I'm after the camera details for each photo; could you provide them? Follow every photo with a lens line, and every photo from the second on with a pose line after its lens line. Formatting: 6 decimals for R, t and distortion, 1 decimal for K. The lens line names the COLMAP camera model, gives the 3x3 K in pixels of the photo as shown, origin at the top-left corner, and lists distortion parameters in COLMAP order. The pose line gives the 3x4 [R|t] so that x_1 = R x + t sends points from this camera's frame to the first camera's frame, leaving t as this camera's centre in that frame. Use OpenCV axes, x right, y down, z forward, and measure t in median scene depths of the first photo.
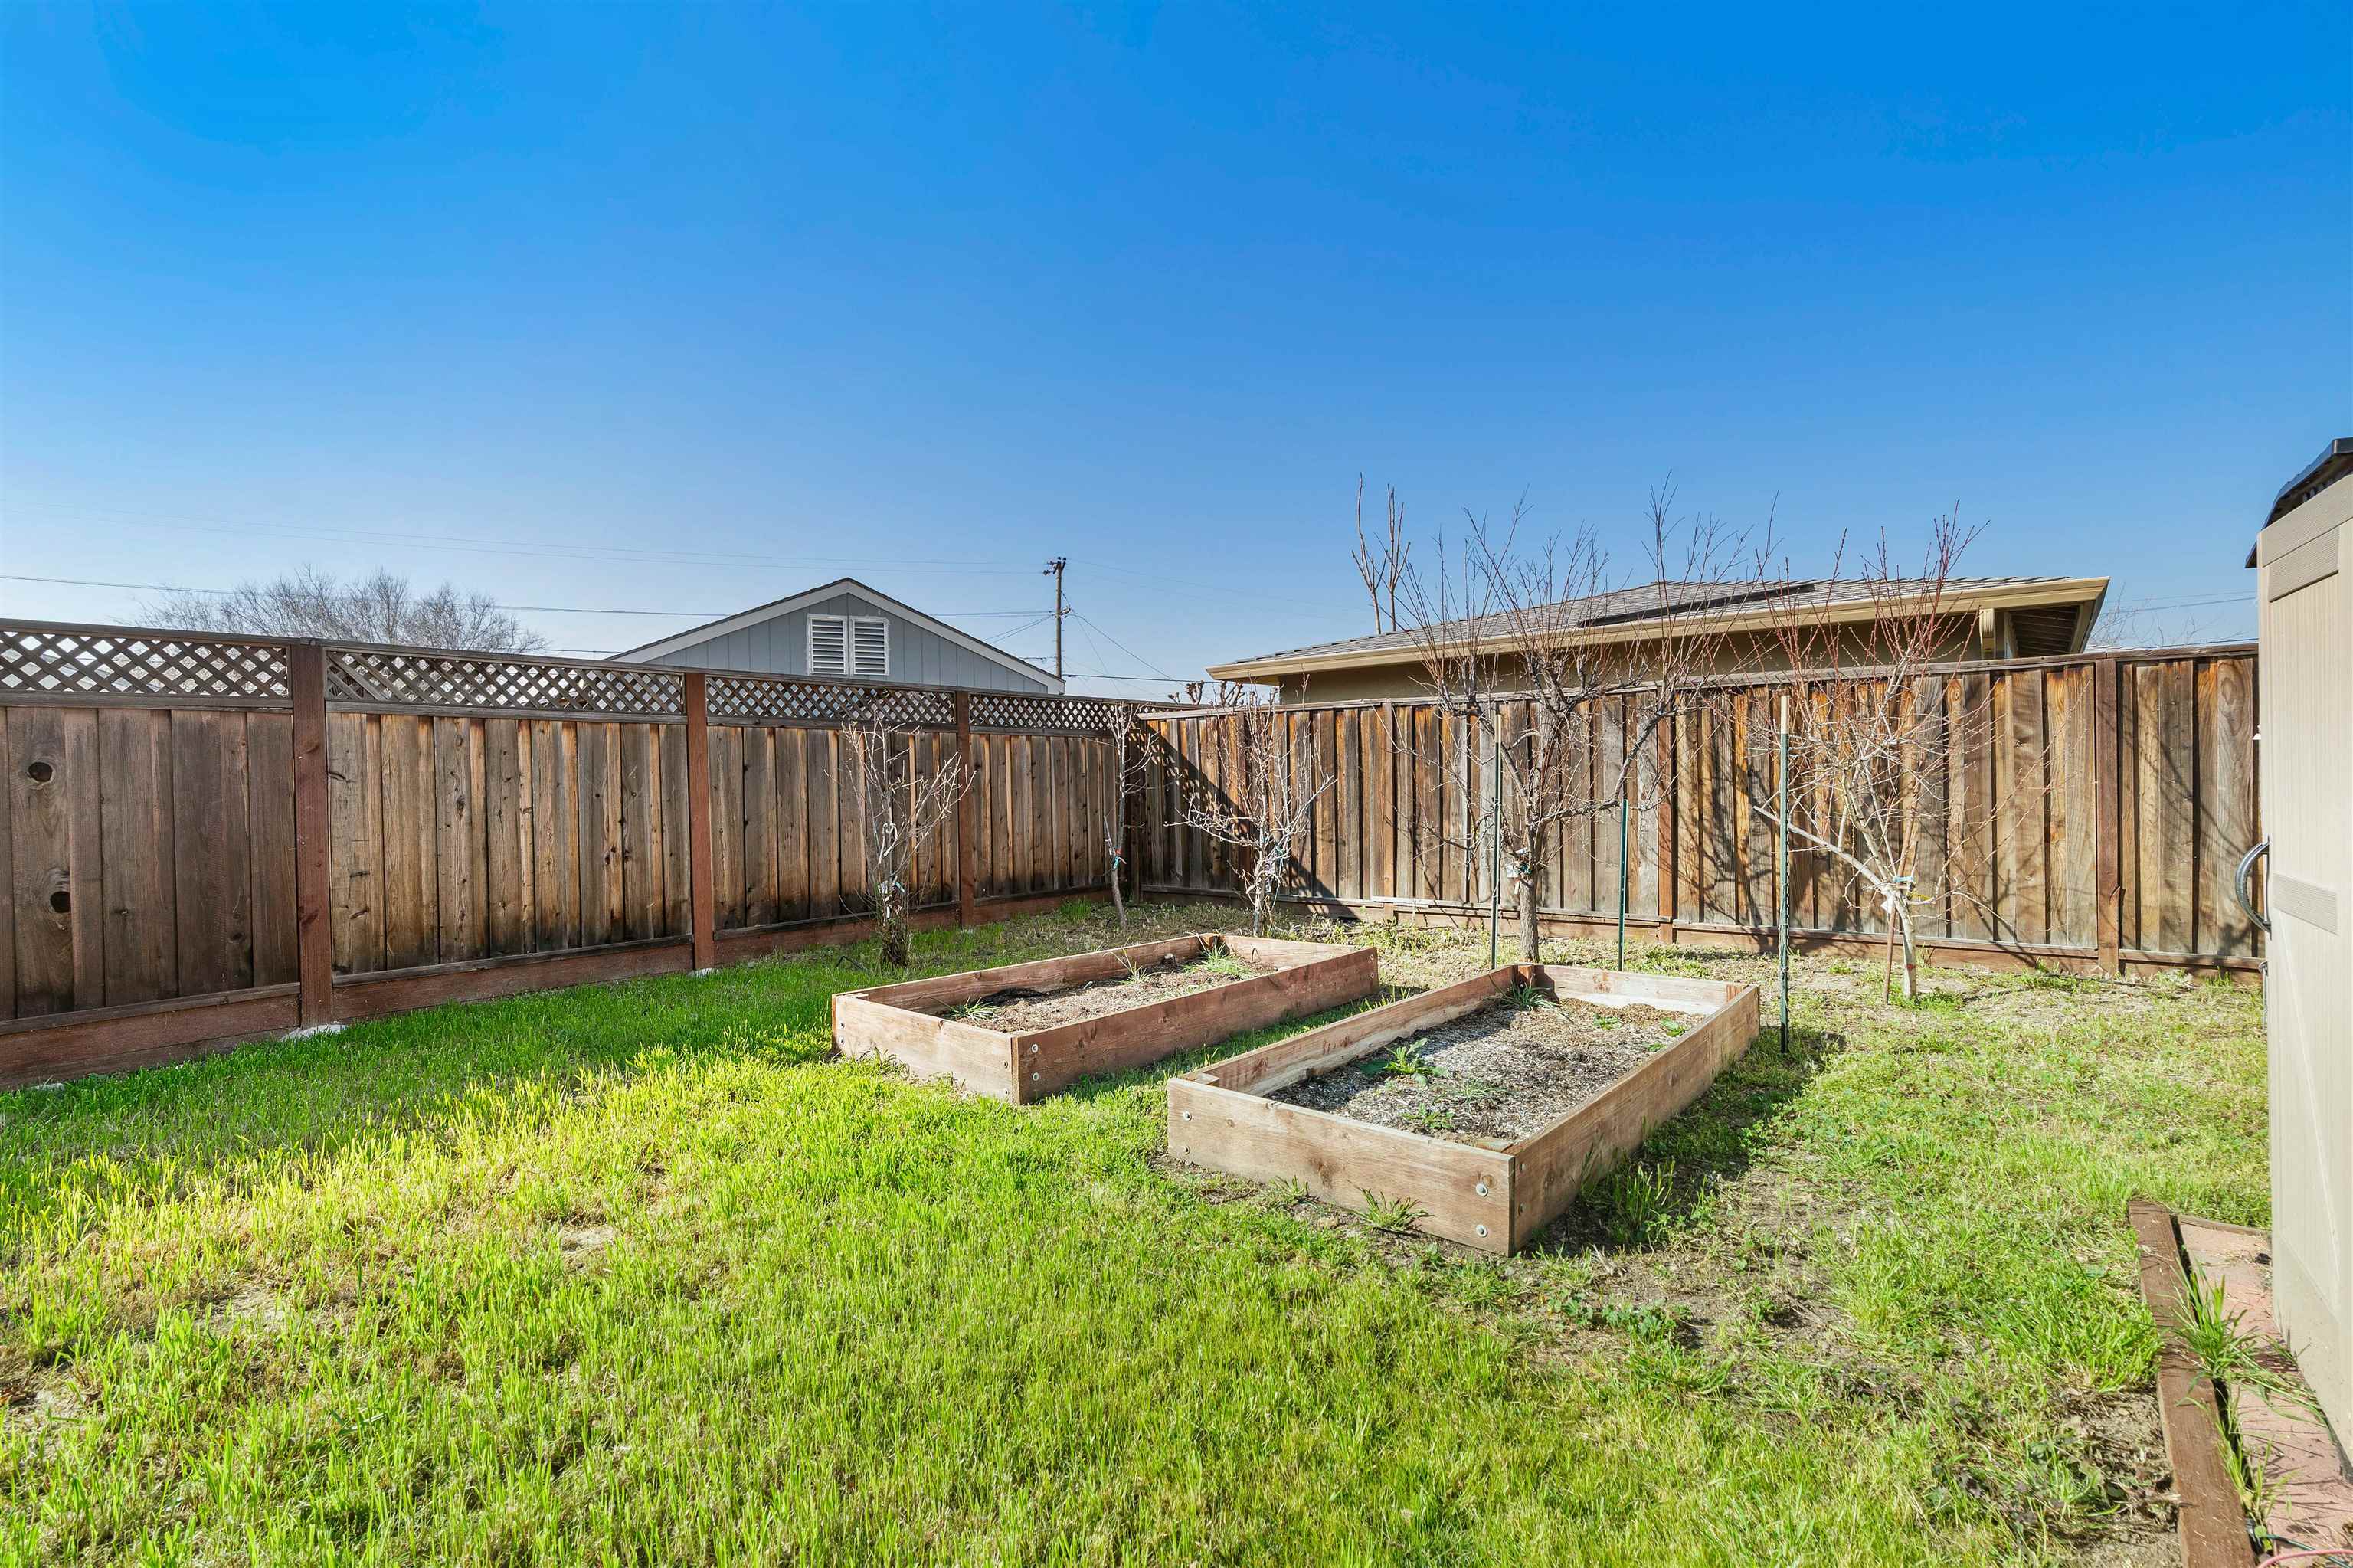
lens RADIAL K [[1079.5, 0, 1187.3], [0, 1079.5, 780.0], [0, 0, 1]] dist [0.003150, 0.000527]
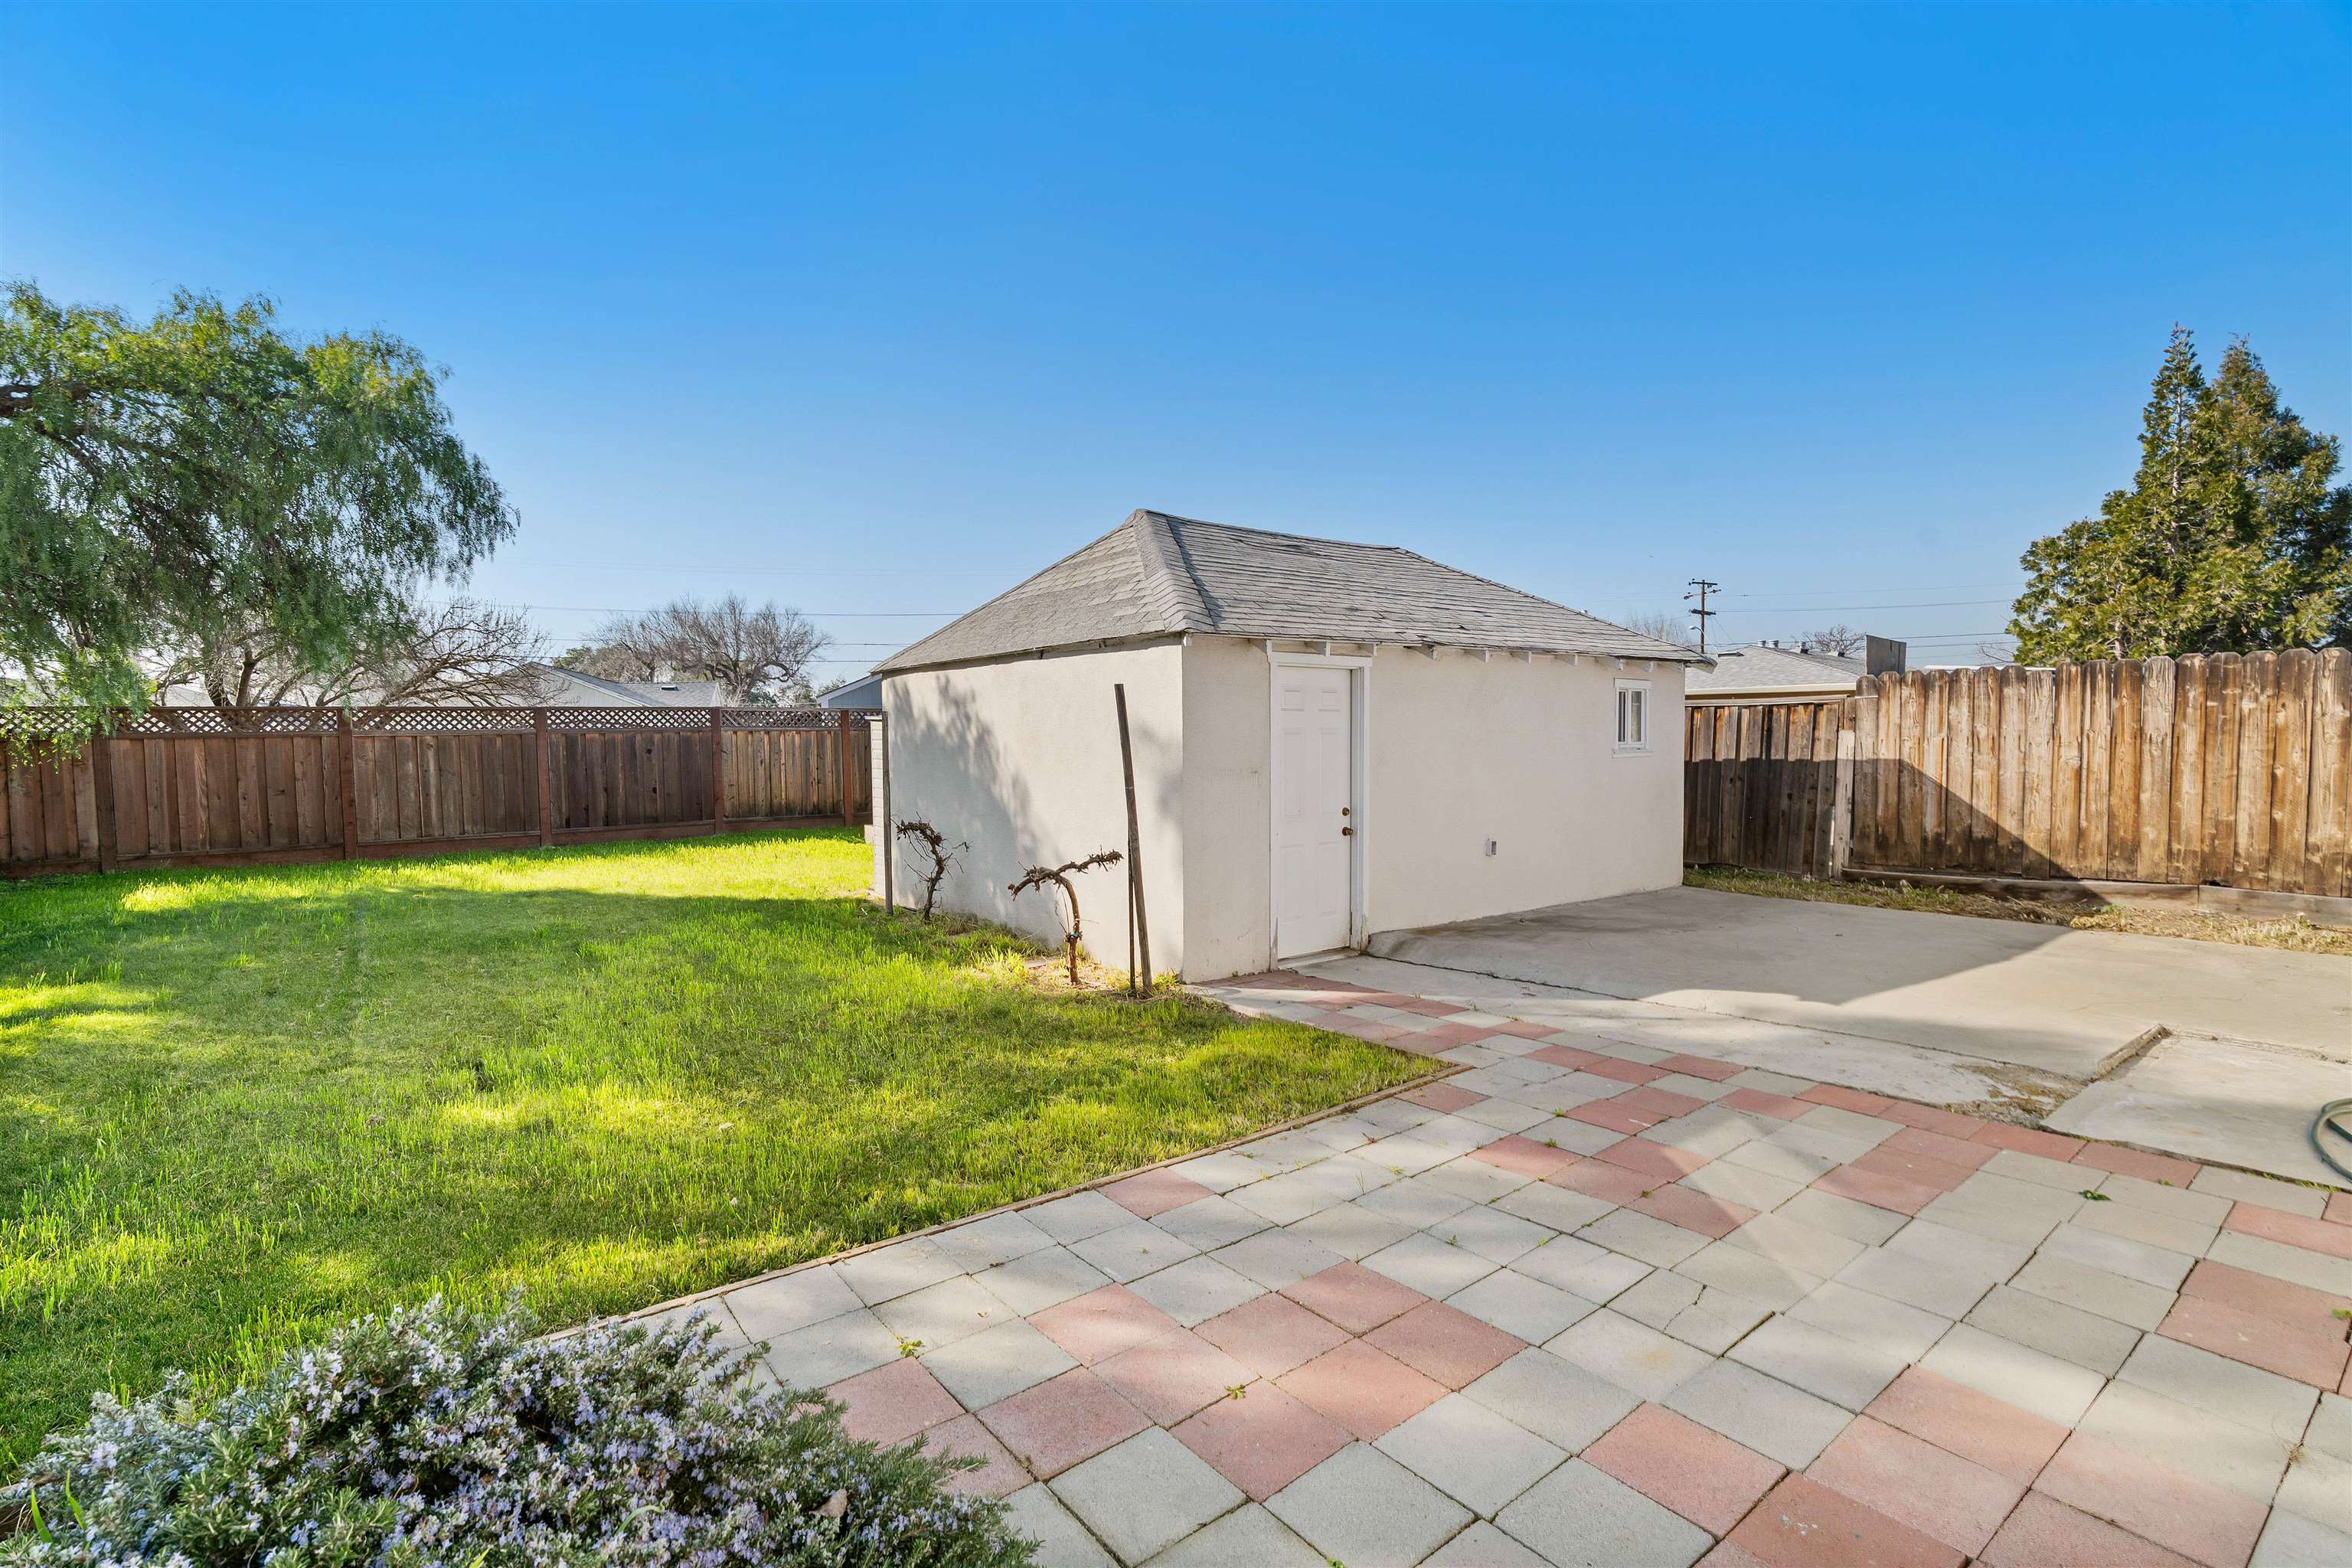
lens RADIAL K [[1079.0, 0, 1163.3], [0, 1079.0, 789.8], [0, 0, 1]] dist [0.003150, 0.000527]
pose [[0.966663, 0.022562, -0.255056, 0.929666], [-0.009958, 0.998669, 0.050601, -0.049901], [0.255858, -0.046374, 0.965601, -1.274145]]
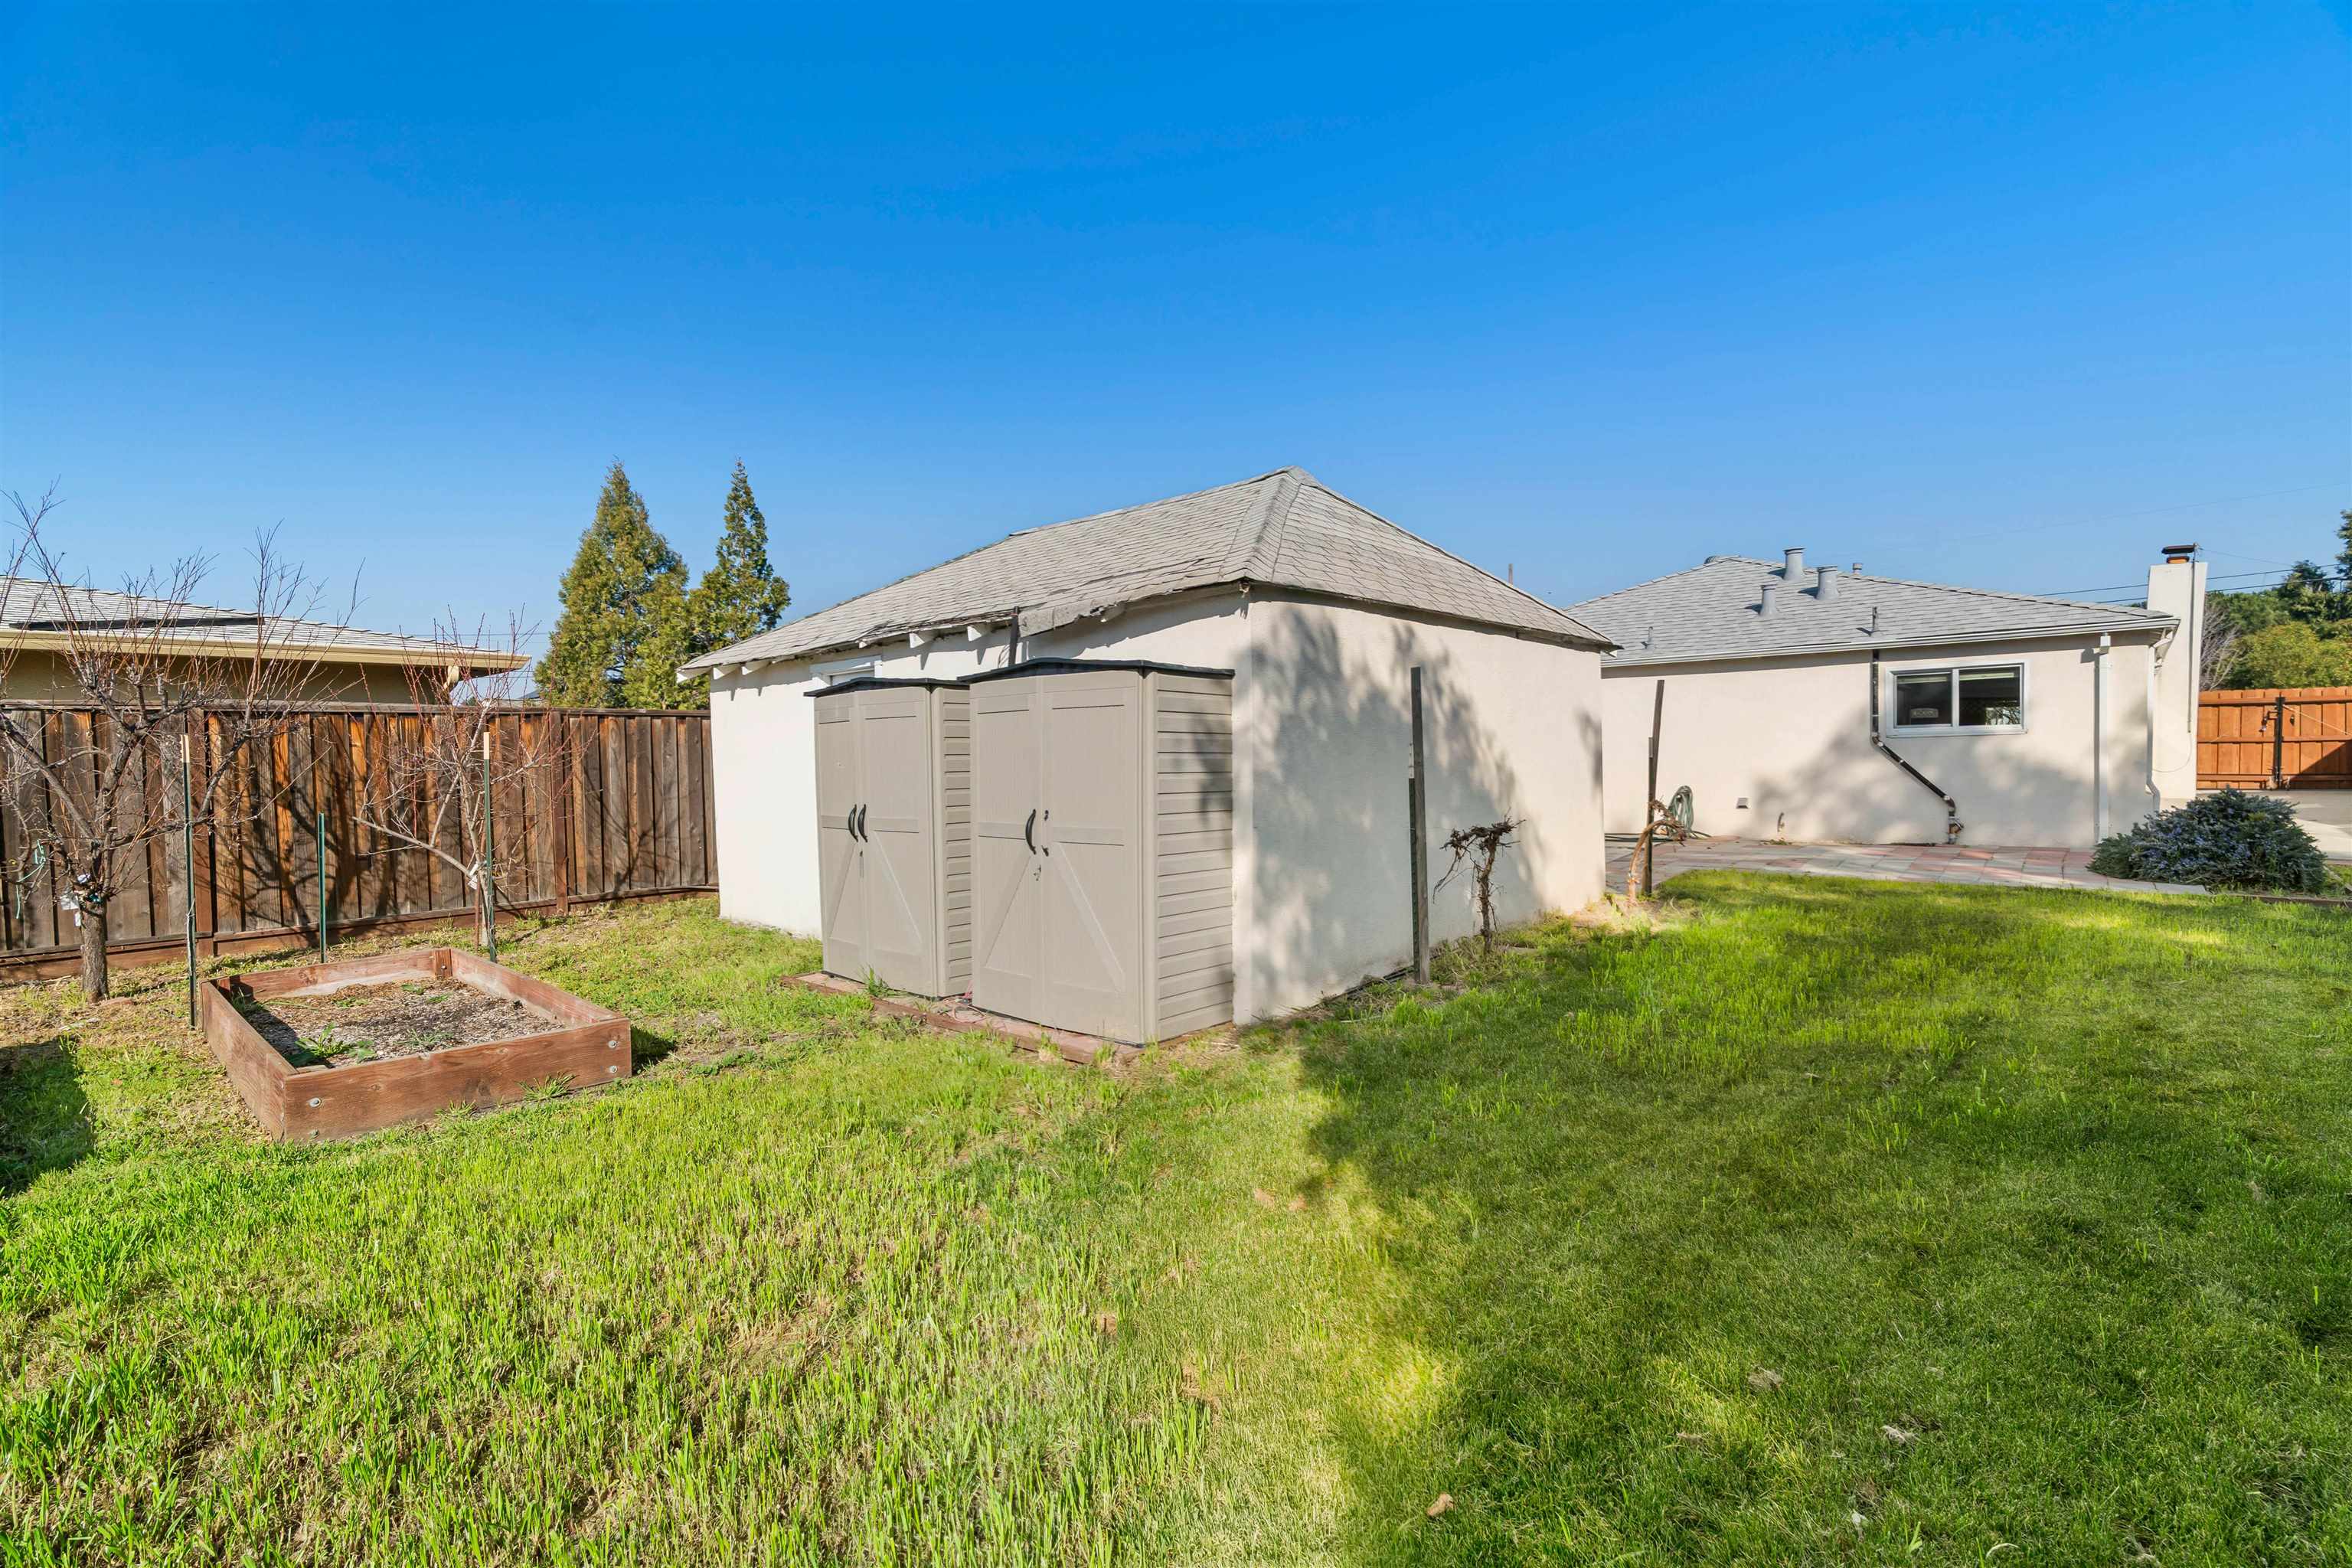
lens RADIAL K [[1079.0, 0, 1164.8], [0, 1079.0, 785.7], [0, 0, 1]] dist [0.003150, 0.000527]
pose [[0.058849, -0.010626, 0.998210, -0.548681], [0.026331, 0.999612, 0.009088, 0.002837], [-0.997920, 0.025749, 0.059106, 0.026252]]
